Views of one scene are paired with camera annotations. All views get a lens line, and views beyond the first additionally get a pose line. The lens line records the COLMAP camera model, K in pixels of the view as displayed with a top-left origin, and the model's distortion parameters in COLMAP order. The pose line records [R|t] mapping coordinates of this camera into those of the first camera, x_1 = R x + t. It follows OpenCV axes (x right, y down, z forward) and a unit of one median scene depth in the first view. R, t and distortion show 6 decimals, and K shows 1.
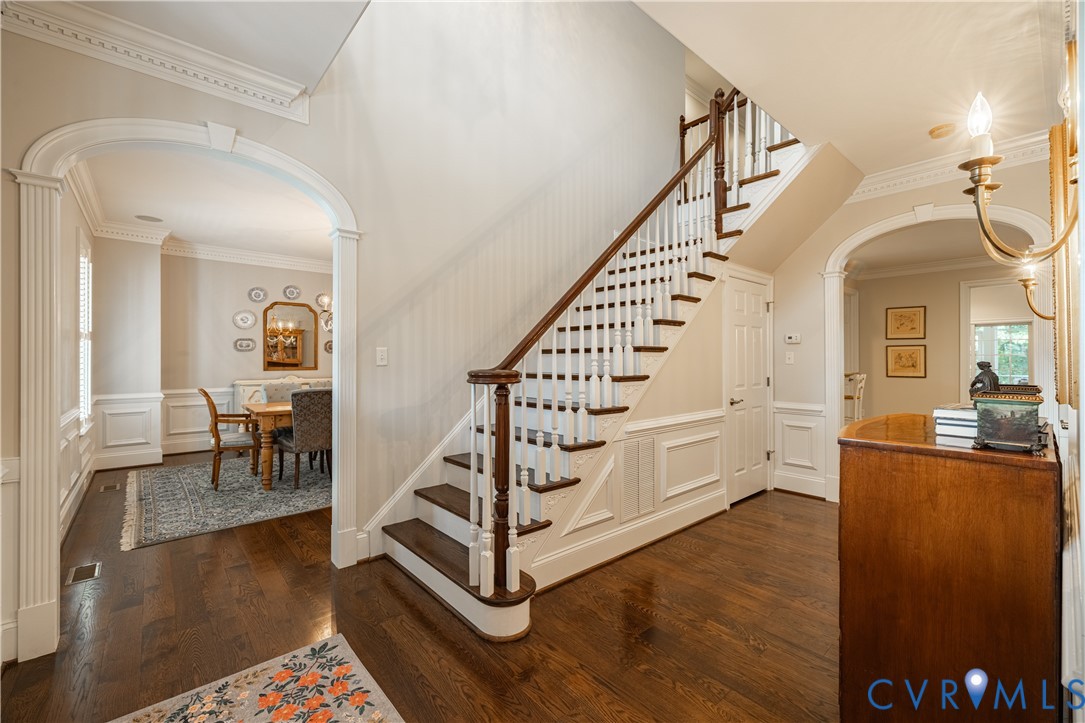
lens RADIAL K [[454.3, 0, 542.4], [0, 454.3, 359.1], [0, 0, 1]] dist [-0.000913, -0.000152]
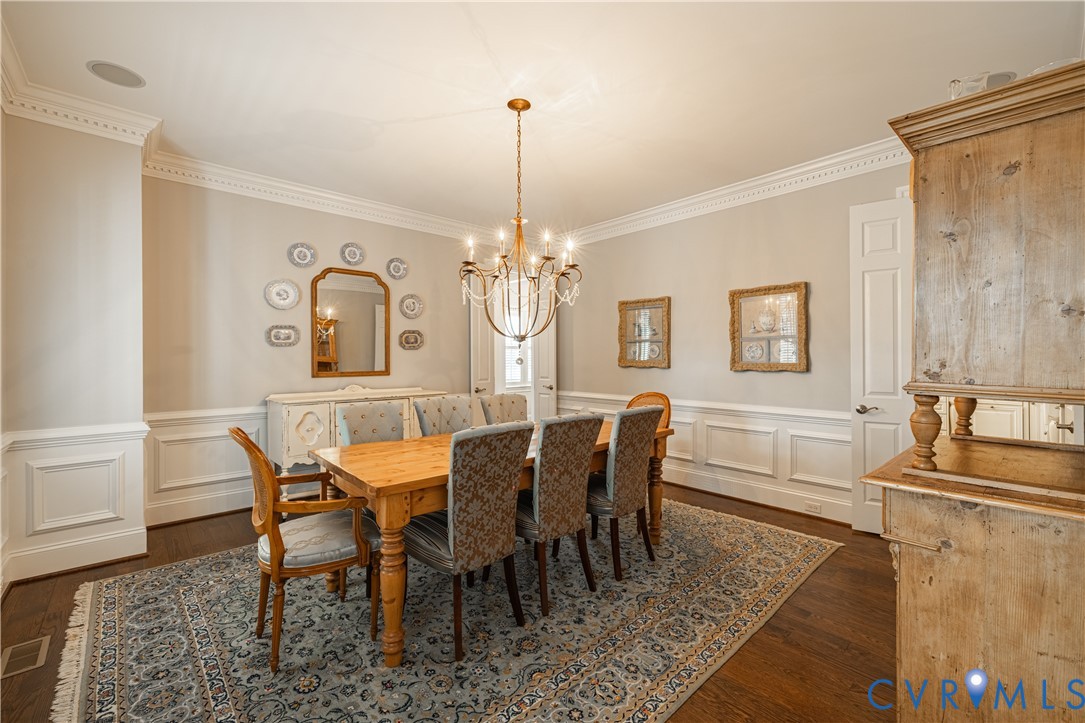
lens RADIAL K [[454.3, 0, 542.7], [0, 454.3, 358.5], [0, 0, 1]] dist [-0.000913, -0.000152]
pose [[0.999857, -0.003024, 0.016636, -0.346773], [0.003008, 0.999995, 0.000988, -0.000081], [-0.016639, -0.000938, 0.999861, 0.419254]]
